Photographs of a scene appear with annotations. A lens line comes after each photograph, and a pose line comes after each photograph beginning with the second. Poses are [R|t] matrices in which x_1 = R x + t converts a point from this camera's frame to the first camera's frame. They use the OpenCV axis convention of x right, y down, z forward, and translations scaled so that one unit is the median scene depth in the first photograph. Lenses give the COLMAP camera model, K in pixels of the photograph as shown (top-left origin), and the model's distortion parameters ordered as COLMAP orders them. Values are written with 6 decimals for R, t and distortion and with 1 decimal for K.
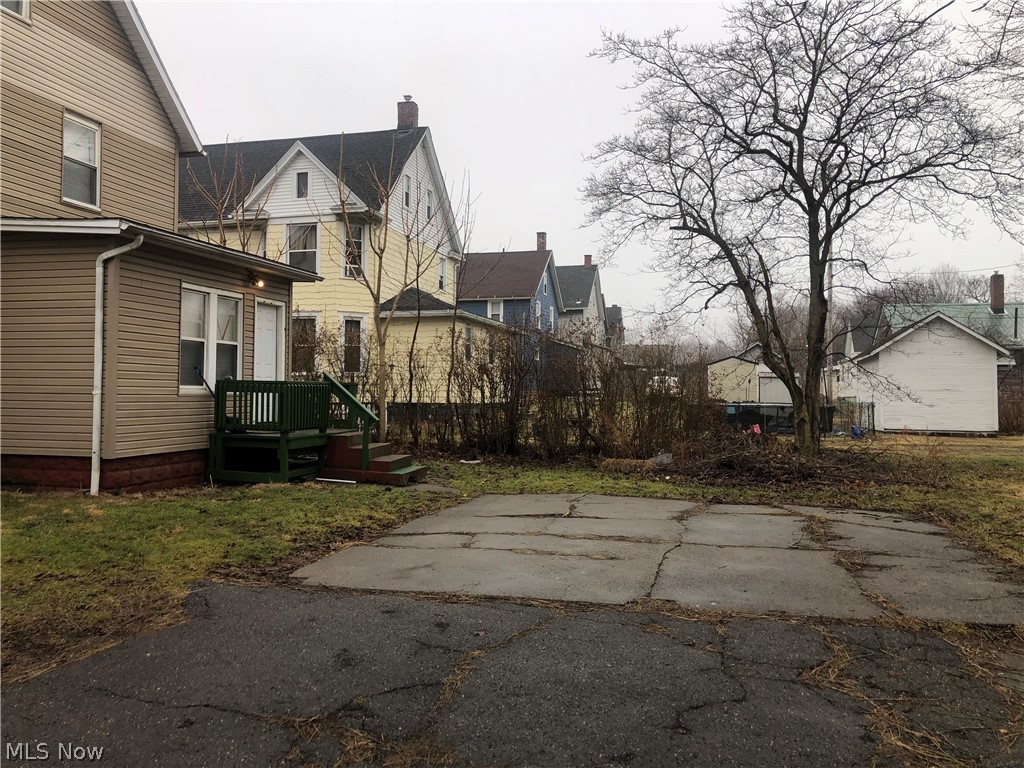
lens RADIAL K [[837.0, 0, 505.4], [0, 837.0, 381.1], [0, 0, 1]] dist [0.030891, -0.021240]
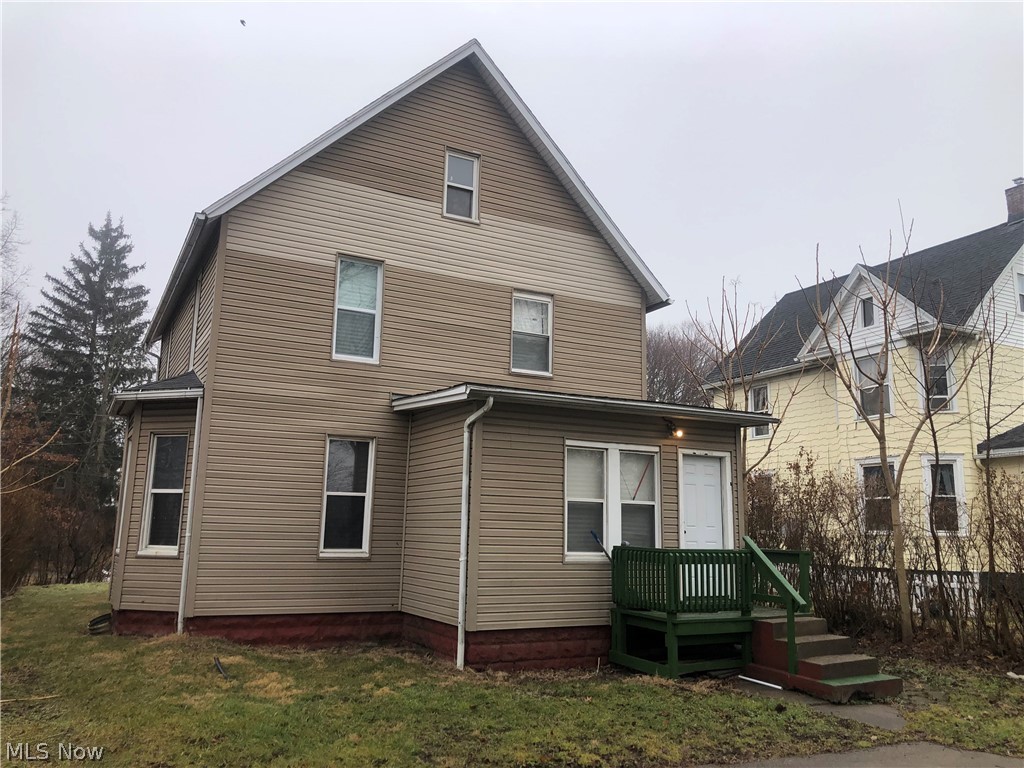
lens RADIAL K [[837.0, 0, 515.6], [0, 837.0, 371.3], [0, 0, 1]] dist [0.030891, -0.021240]
pose [[0.680453, -0.136100, -0.720042, 0.234464], [-0.002978, 0.982080, -0.188443, -0.014395], [0.732786, 0.130371, 0.667853, 0.286160]]
